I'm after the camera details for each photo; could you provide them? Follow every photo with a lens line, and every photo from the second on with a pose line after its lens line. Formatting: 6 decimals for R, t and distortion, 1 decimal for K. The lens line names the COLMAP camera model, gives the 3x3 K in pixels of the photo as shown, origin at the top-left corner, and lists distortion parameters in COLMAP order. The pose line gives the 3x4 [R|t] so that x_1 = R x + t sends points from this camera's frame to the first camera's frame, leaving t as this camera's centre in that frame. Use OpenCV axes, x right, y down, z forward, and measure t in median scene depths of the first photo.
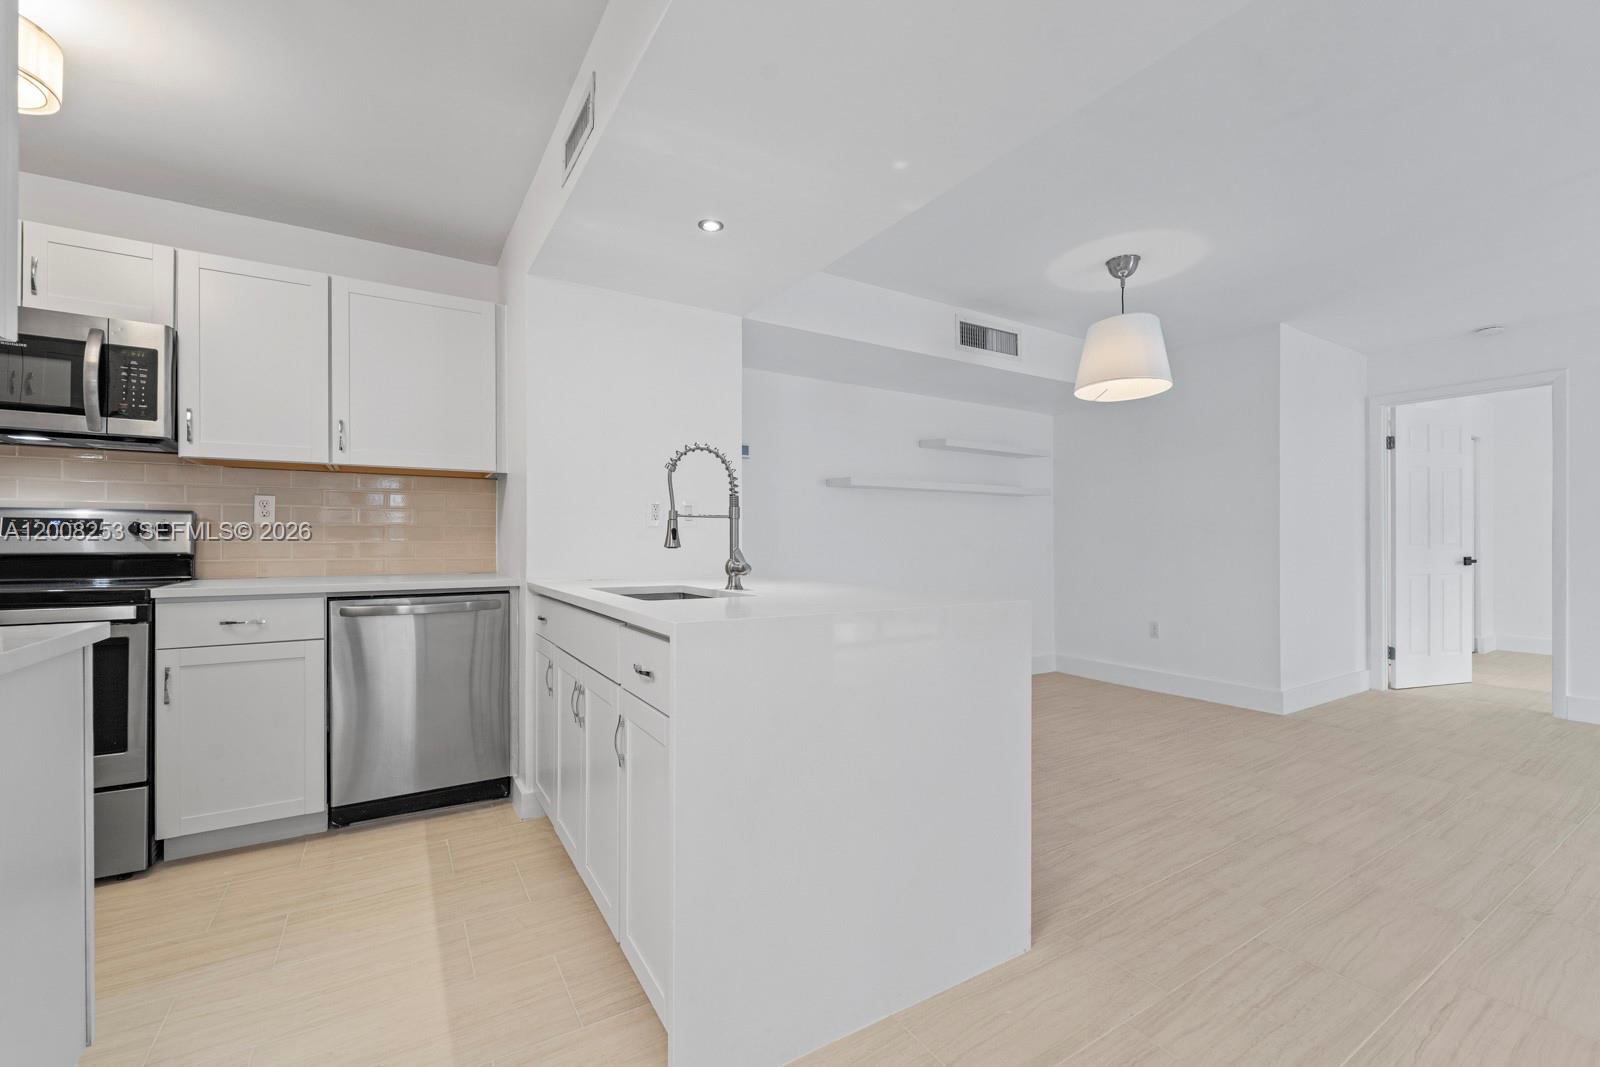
lens RADIAL K [[653.3, 0, 817.4], [0, 653.3, 544.5], [0, 0, 1]] dist [0.002611, -0.000758]
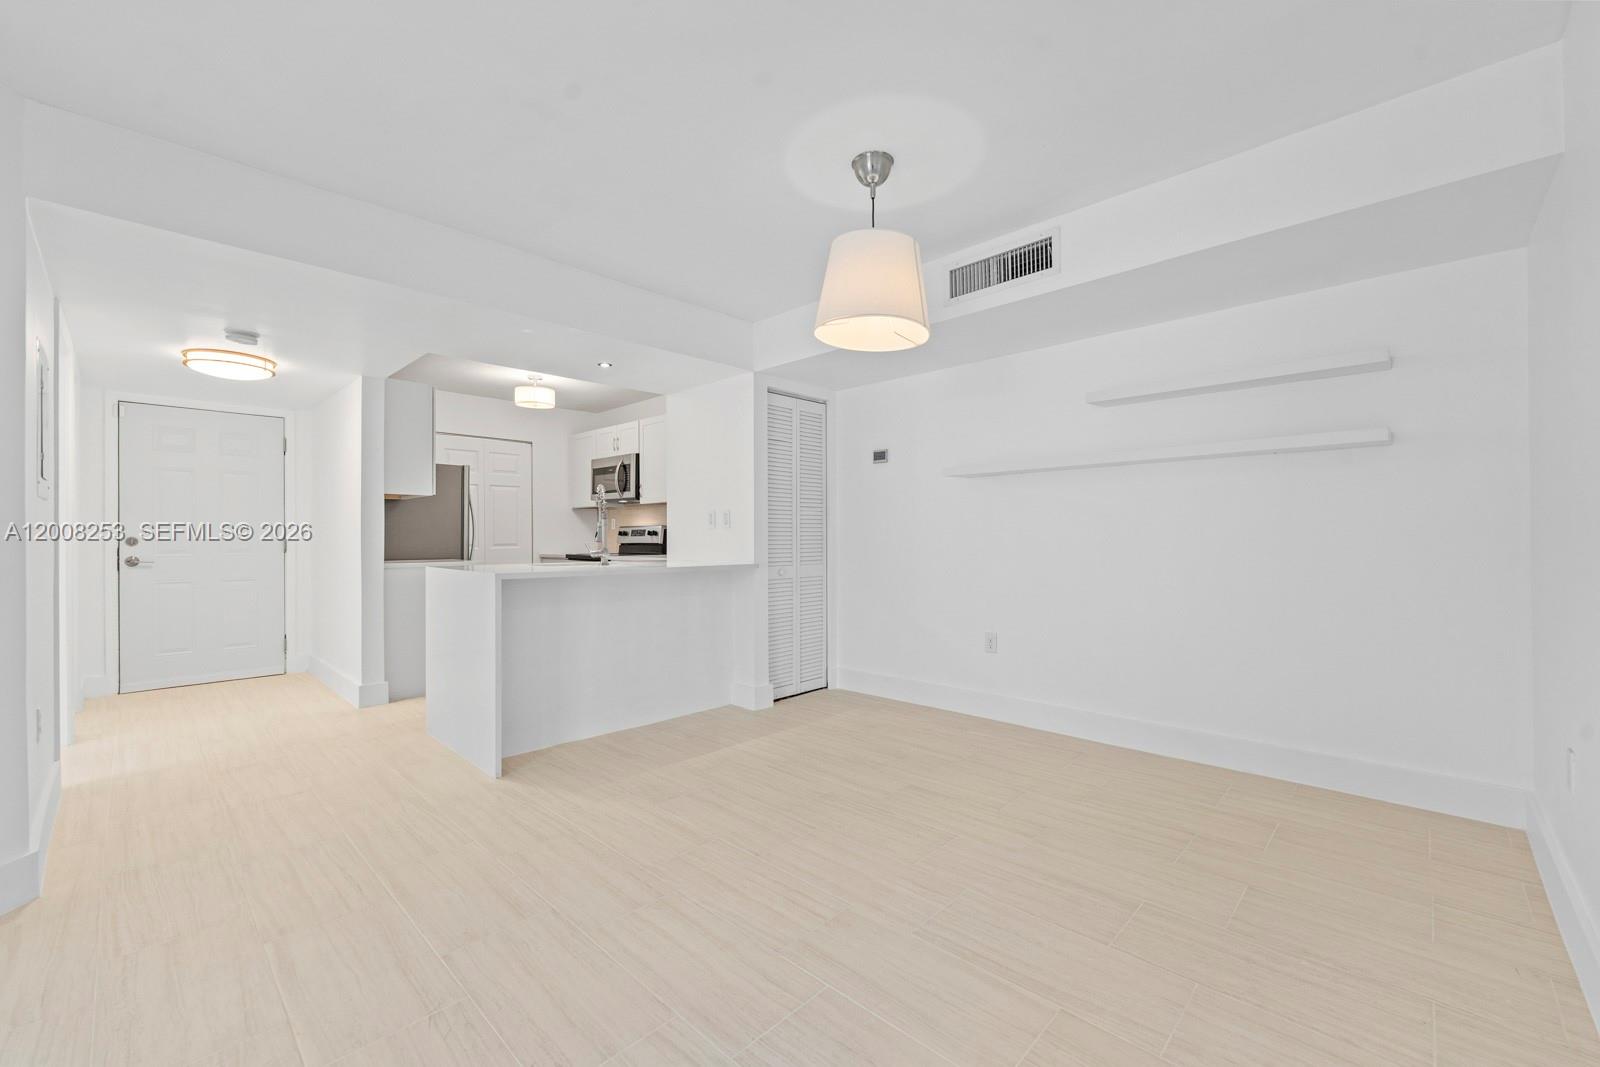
lens RADIAL K [[653.3, 0, 791.9], [0, 653.3, 536.0], [0, 0, 1]] dist [0.002611, -0.000758]
pose [[0.237142, -0.003738, -0.971468, 1.575327], [0.001029, 0.999993, -0.003596, -0.004482], [0.971474, -0.000147, 0.237145, 0.982935]]
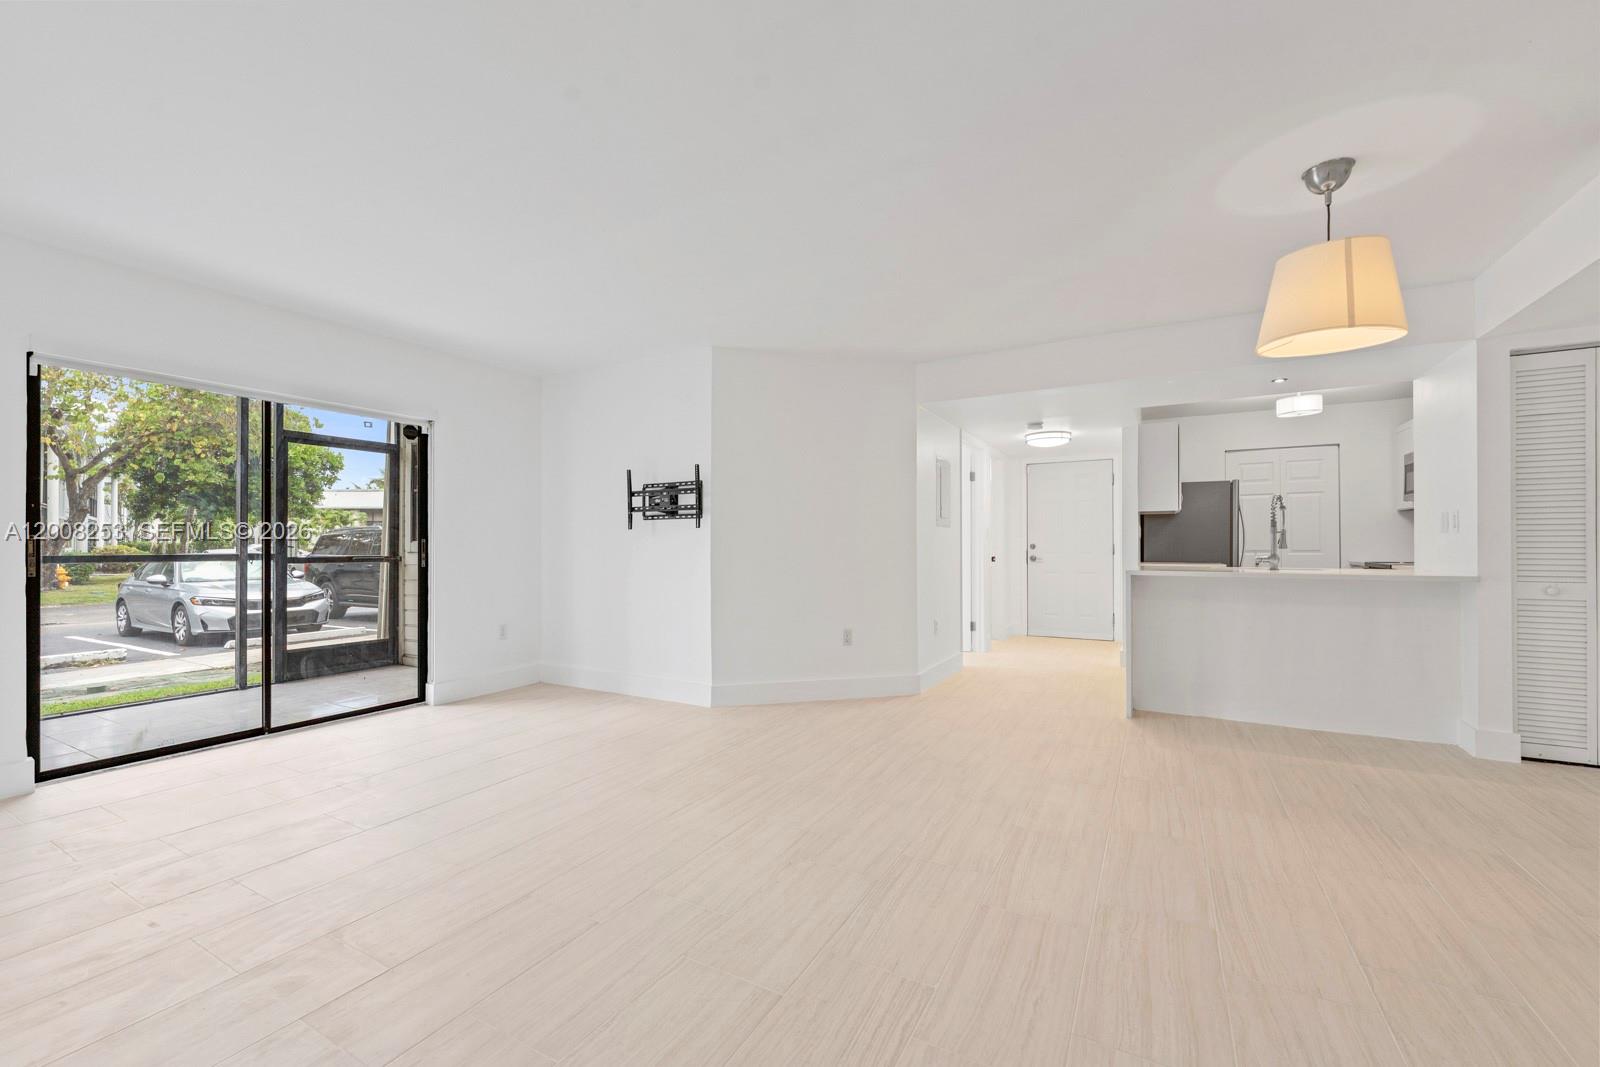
lens RADIAL K [[653.3, 0, 792.6], [0, 653.3, 540.5], [0, 0, 1]] dist [0.002611, -0.000758]
pose [[-0.879668, -0.002503, -0.475581, 1.832990], [0.000372, 0.999982, -0.005951, -0.006846], [0.475588, -0.005412, -0.879652, 1.836798]]
